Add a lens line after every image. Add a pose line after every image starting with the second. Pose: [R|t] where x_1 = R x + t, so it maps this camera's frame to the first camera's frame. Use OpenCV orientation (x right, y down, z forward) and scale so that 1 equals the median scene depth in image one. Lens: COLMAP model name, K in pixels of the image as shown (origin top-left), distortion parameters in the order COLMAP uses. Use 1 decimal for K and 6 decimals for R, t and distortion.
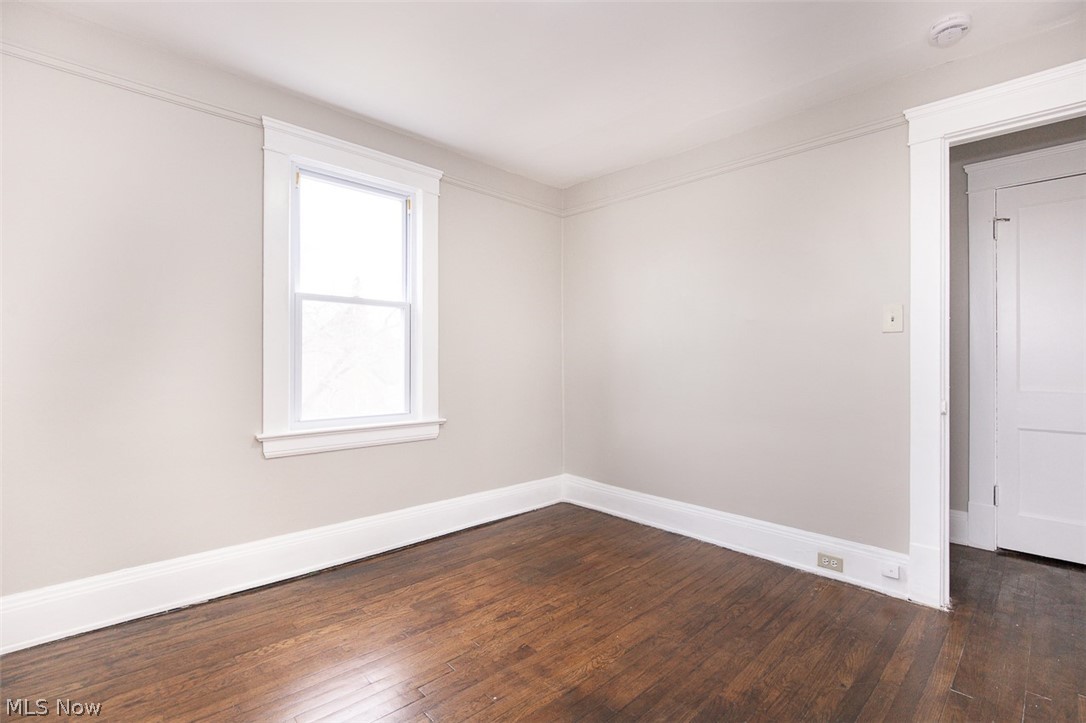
lens RADIAL K [[500.6, 0, 543.0], [0, 500.6, 361.5], [0, 0, 1]] dist [-0.041882, 0.017740]
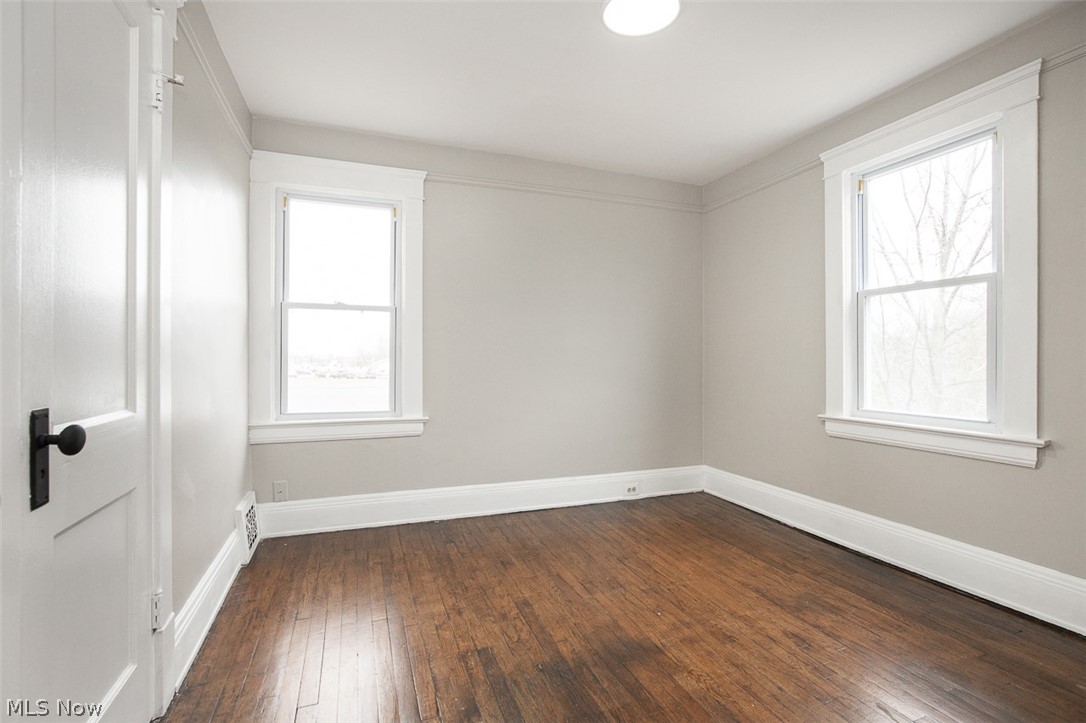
lens RADIAL K [[500.6, 0, 543.0], [0, 500.6, 361.5], [0, 0, 1]] dist [-0.041882, 0.017740]
pose [[-0.384802, 0.011450, -0.922928, 0.891742], [0.001622, 0.999930, 0.011729, -0.001238], [0.922998, 0.003017, -0.384794, 0.887466]]
